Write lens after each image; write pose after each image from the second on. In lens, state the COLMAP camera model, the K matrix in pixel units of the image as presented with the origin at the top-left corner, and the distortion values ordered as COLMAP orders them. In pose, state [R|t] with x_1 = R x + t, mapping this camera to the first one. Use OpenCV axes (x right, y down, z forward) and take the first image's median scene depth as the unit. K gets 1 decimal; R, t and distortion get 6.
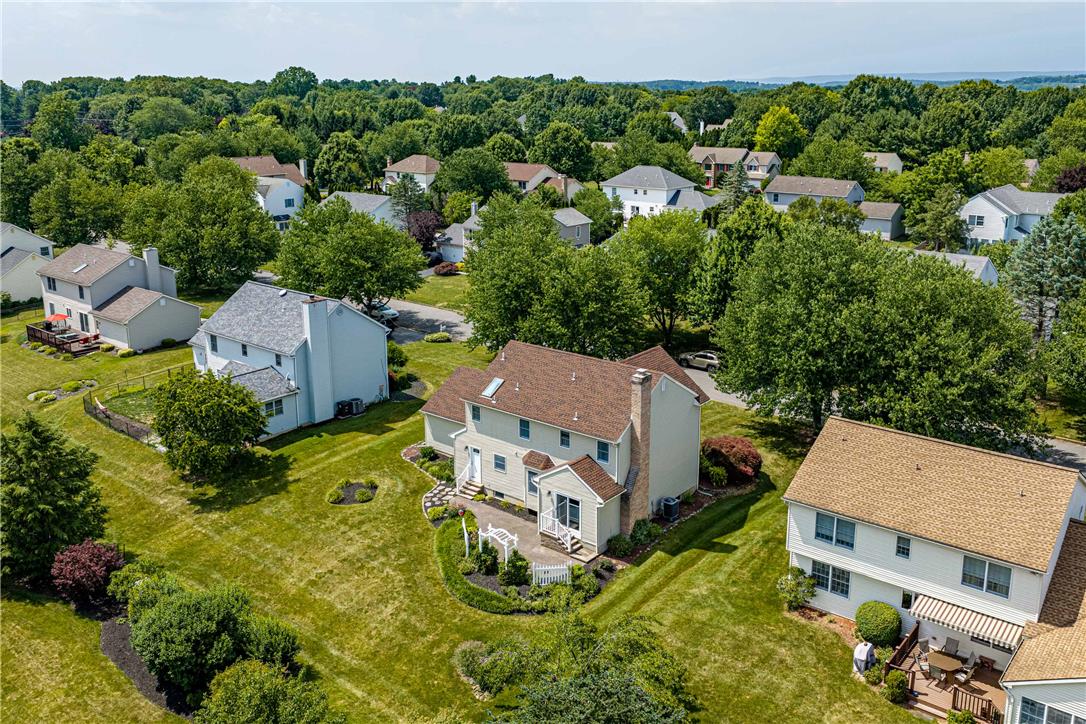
lens RADIAL K [[908.1, 0, 566.0], [0, 908.1, 351.3], [0, 0, 1]] dist [0.014842, -0.031768]
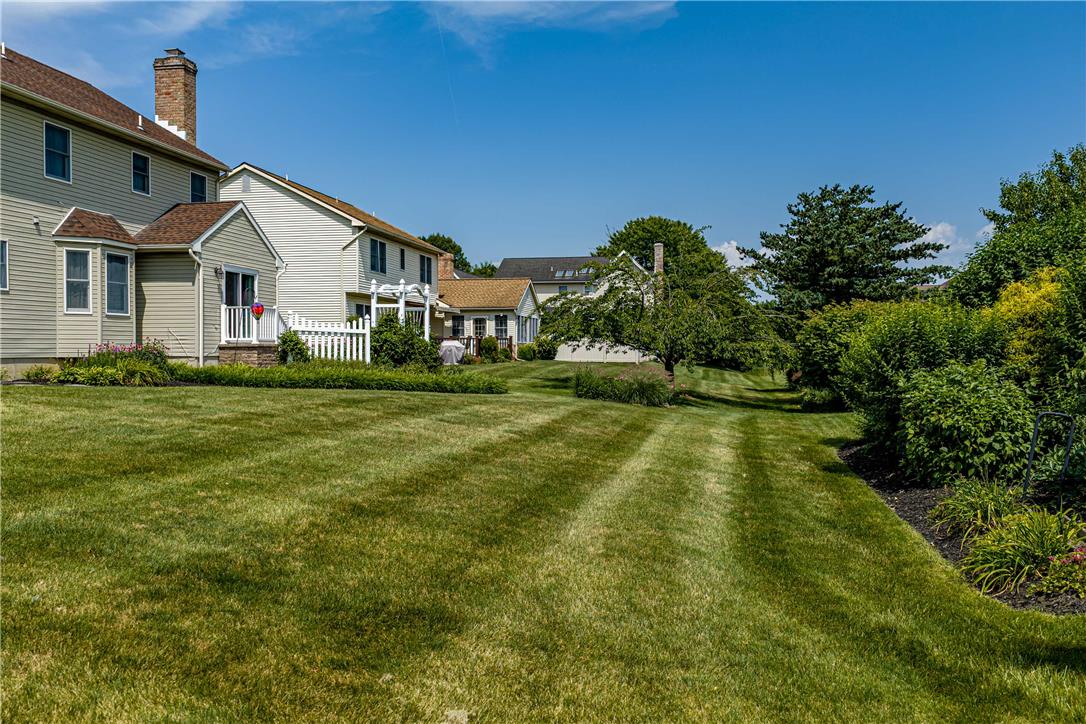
lens RADIAL K [[890.2, 0, 541.8], [0, 890.2, 359.7], [0, 0, 1]] dist [-0.005870, 0.003187]
pose [[-0.468465, -0.017119, 0.883316, -0.448677], [0.232871, 0.962063, 0.142148, 0.155203], [-0.852239, 0.272290, -0.446706, 0.964665]]
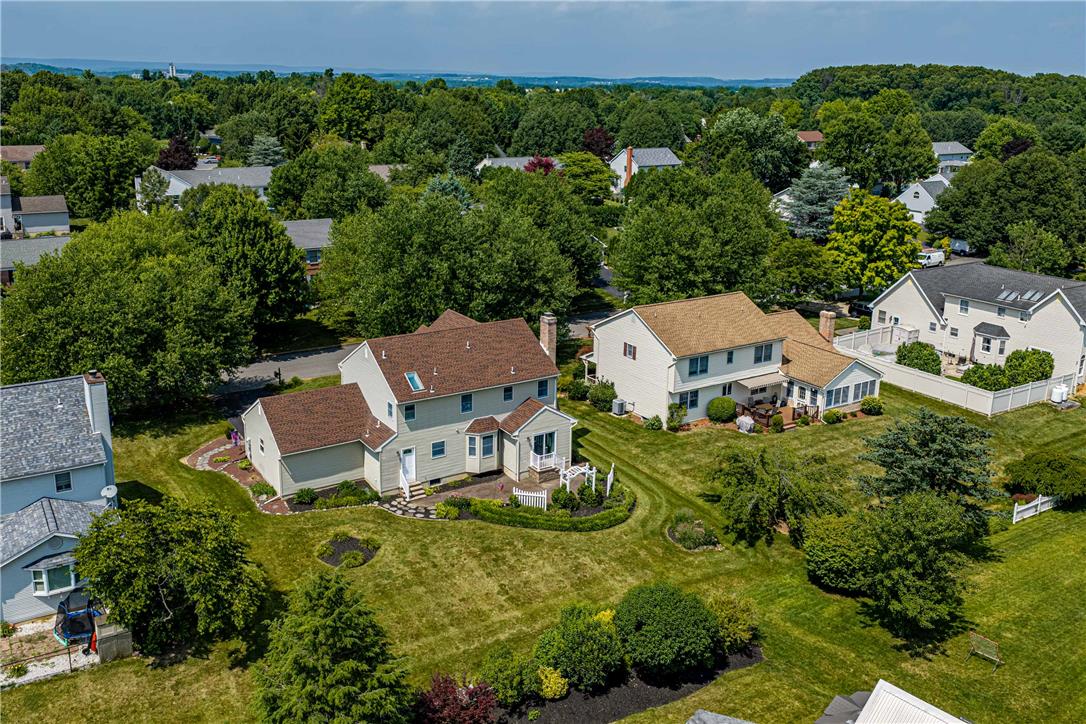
lens RADIAL K [[908.1, 0, 512.4], [0, 908.1, 336.7], [0, 0, 1]] dist [0.014842, -0.031768]
pose [[0.343396, -0.245485, 0.906541, -0.923723], [0.244483, 0.955324, 0.166086, -0.144919], [-0.906812, 0.164601, 0.388071, 0.497562]]
